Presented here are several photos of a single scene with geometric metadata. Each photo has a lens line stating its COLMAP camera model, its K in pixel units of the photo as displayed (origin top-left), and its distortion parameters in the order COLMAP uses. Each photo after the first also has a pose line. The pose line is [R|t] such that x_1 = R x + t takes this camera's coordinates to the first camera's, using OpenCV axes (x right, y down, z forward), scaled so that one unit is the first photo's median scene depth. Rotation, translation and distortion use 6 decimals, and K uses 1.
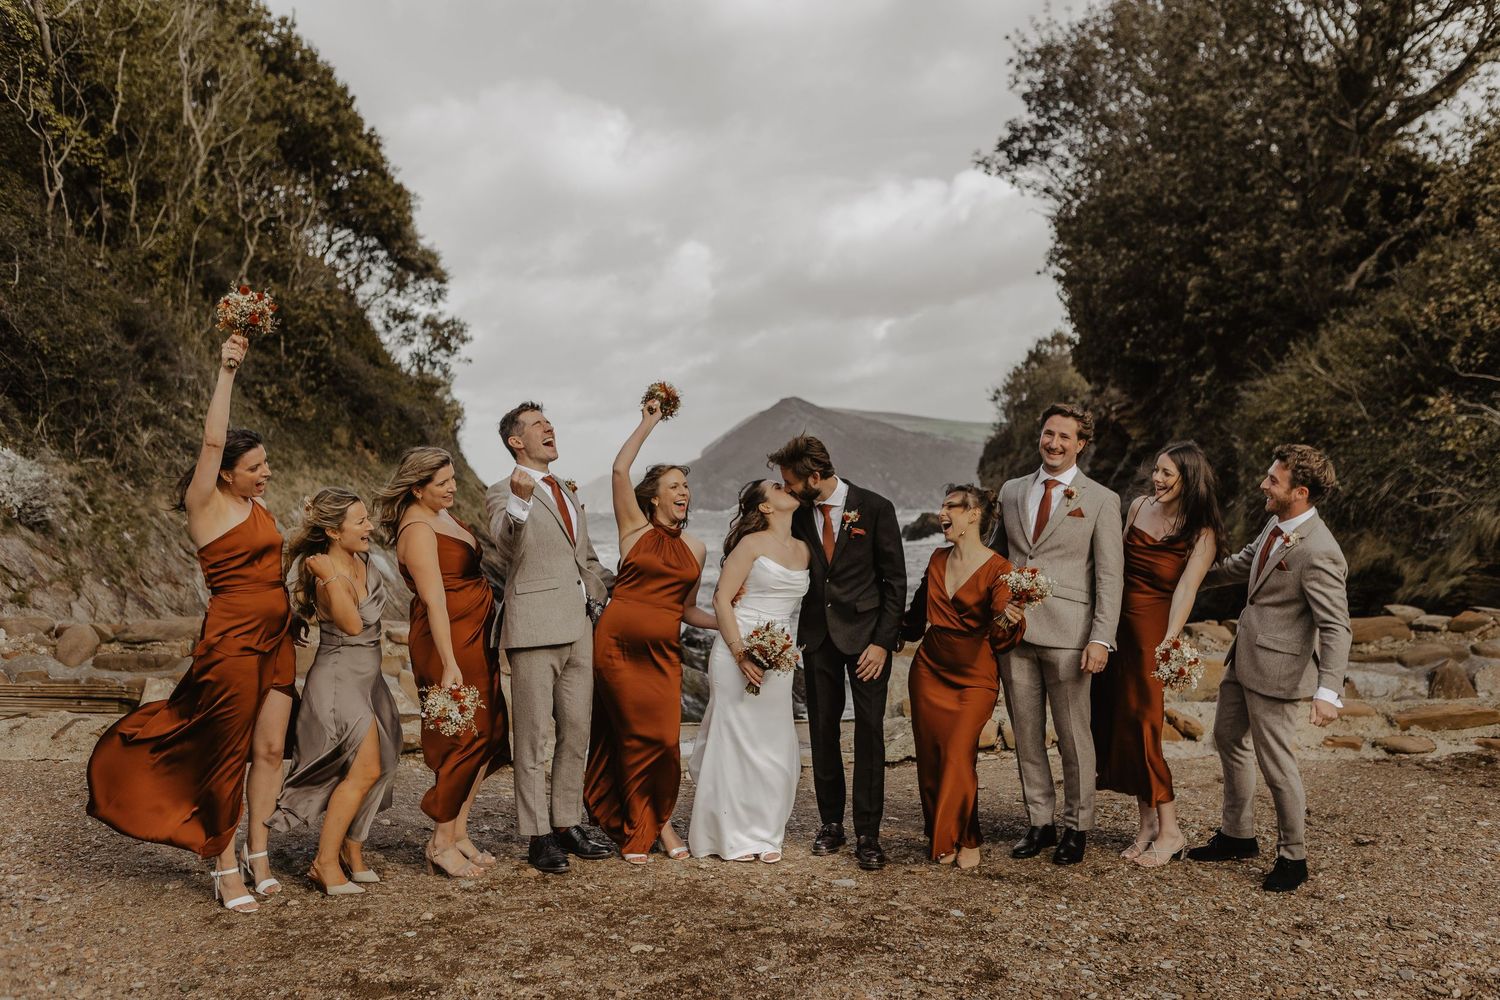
lens RADIAL K [[1591.7, 0, 777.8], [0, 1591.7, 497.3], [0, 0, 1]] dist [0.060508, 0.000000]
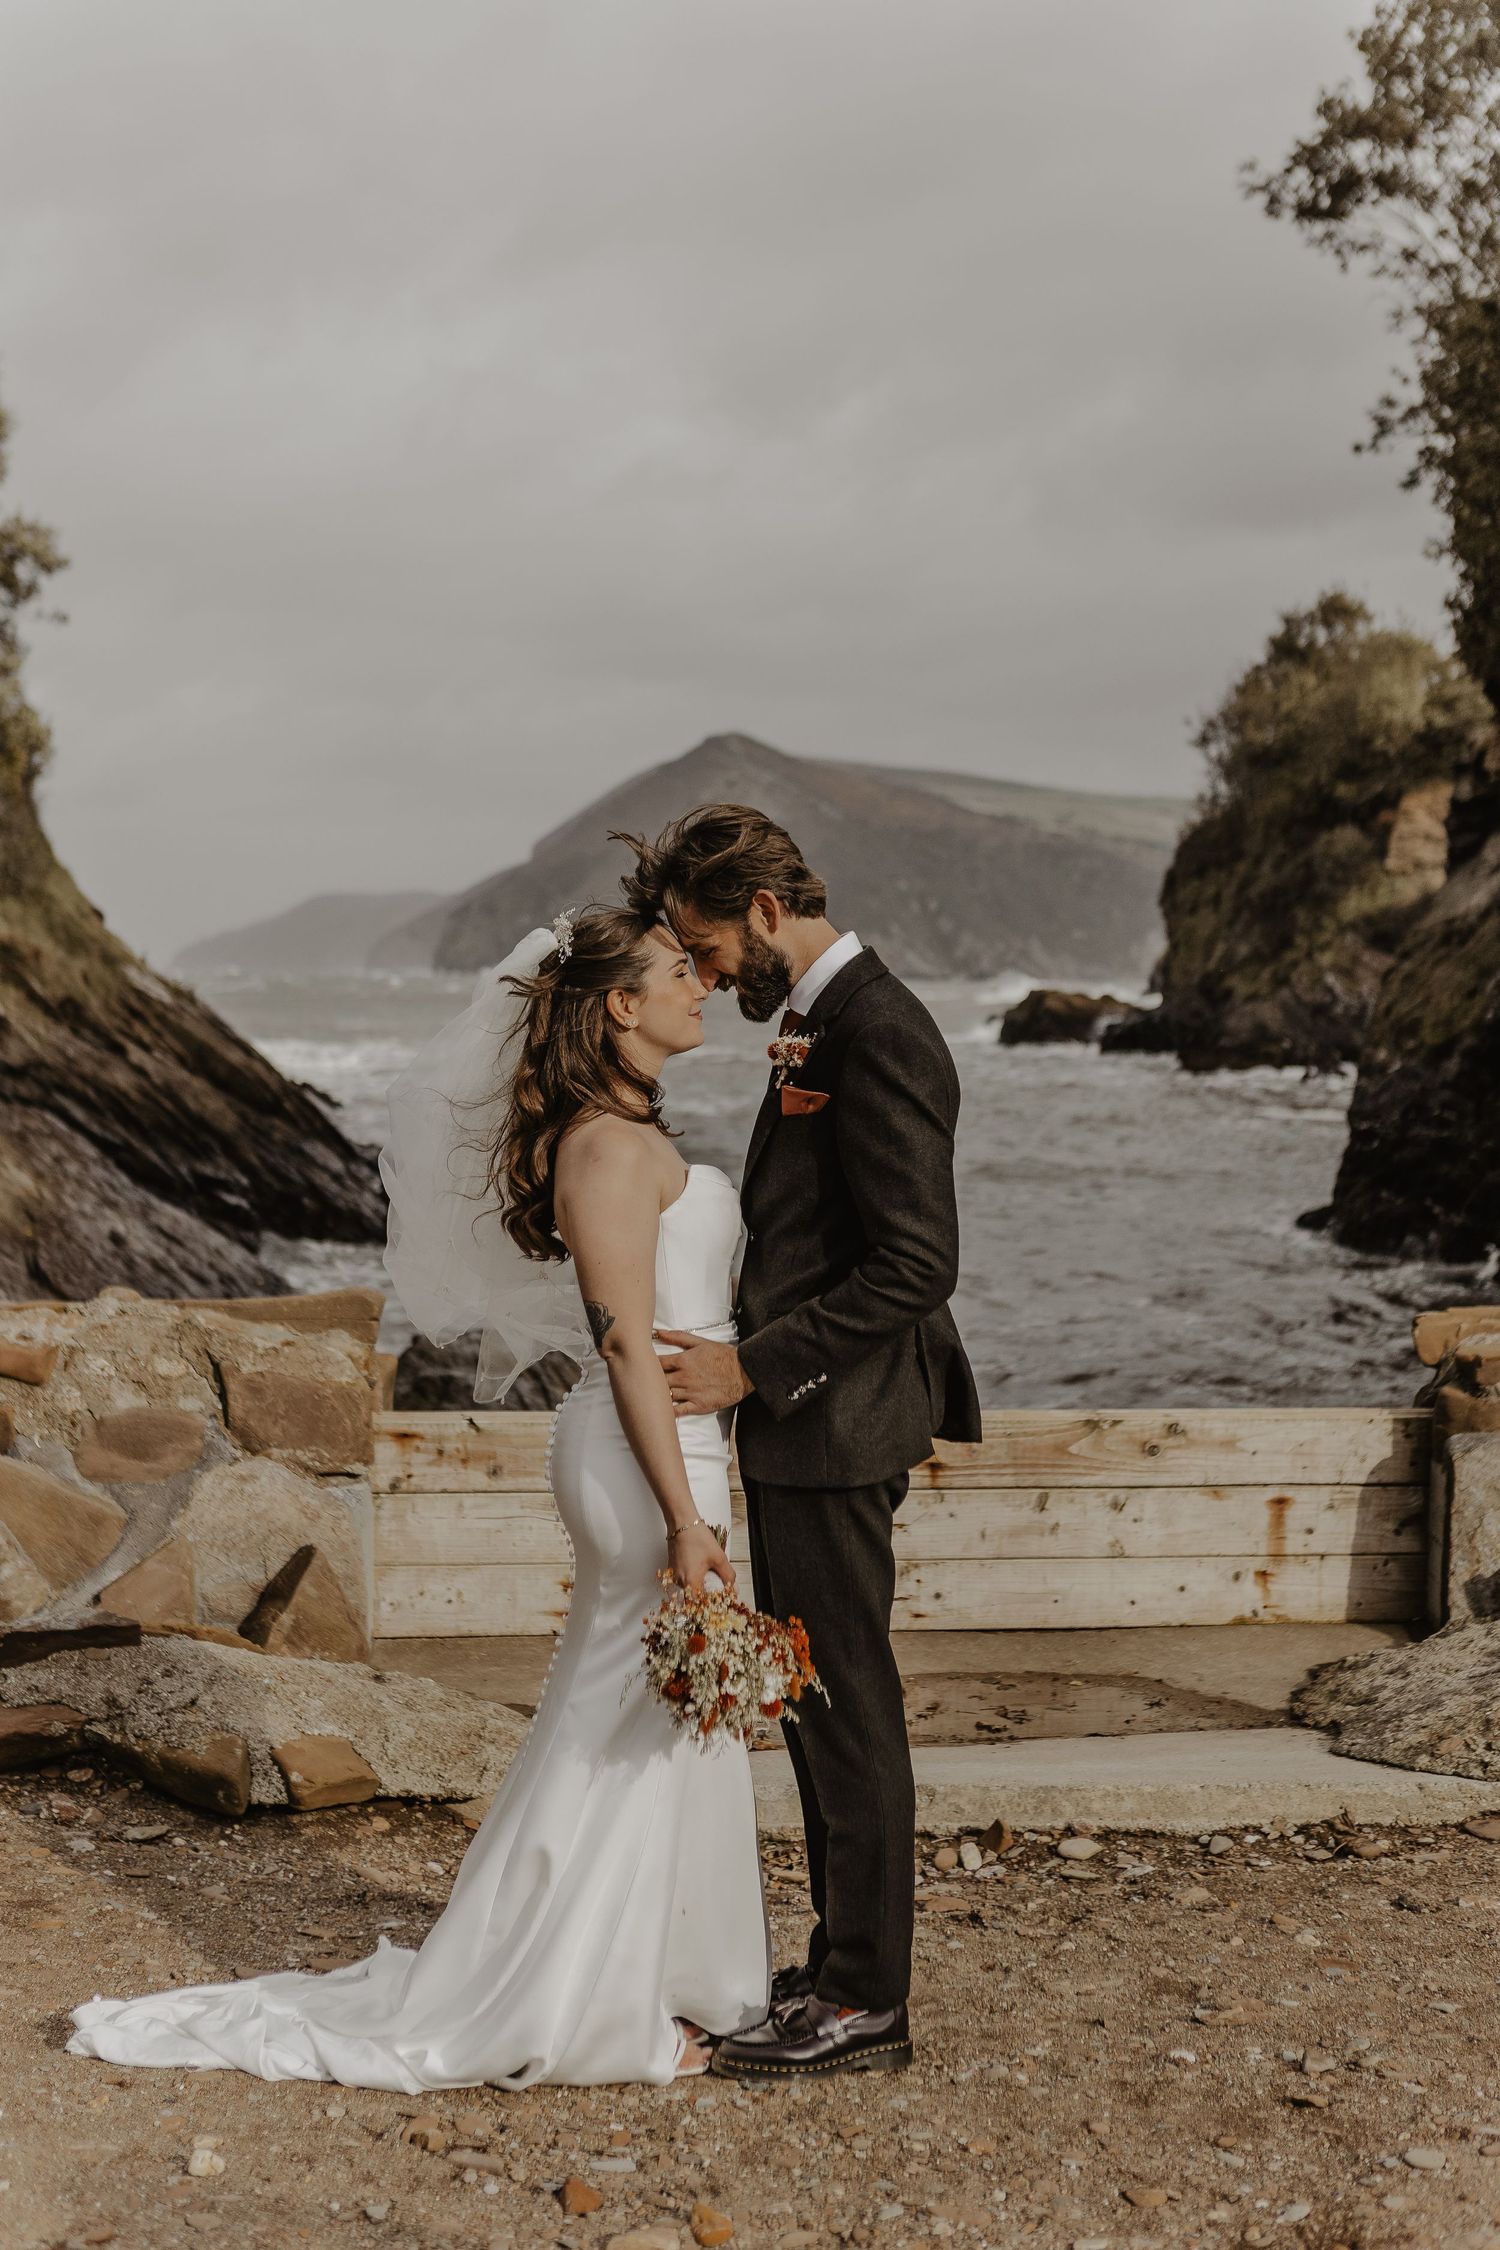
lens RADIAL K [[3149.4, 0, 708.4], [0, 3149.4, 1030.4], [0, 0, 1]] dist [-0.008361, 0.000000]
pose [[0.999251, 0.019113, 0.033652, -0.054654], [-0.019957, 0.999490, 0.024930, 0.001894], [-0.033158, -0.025583, 0.999123, 0.173975]]
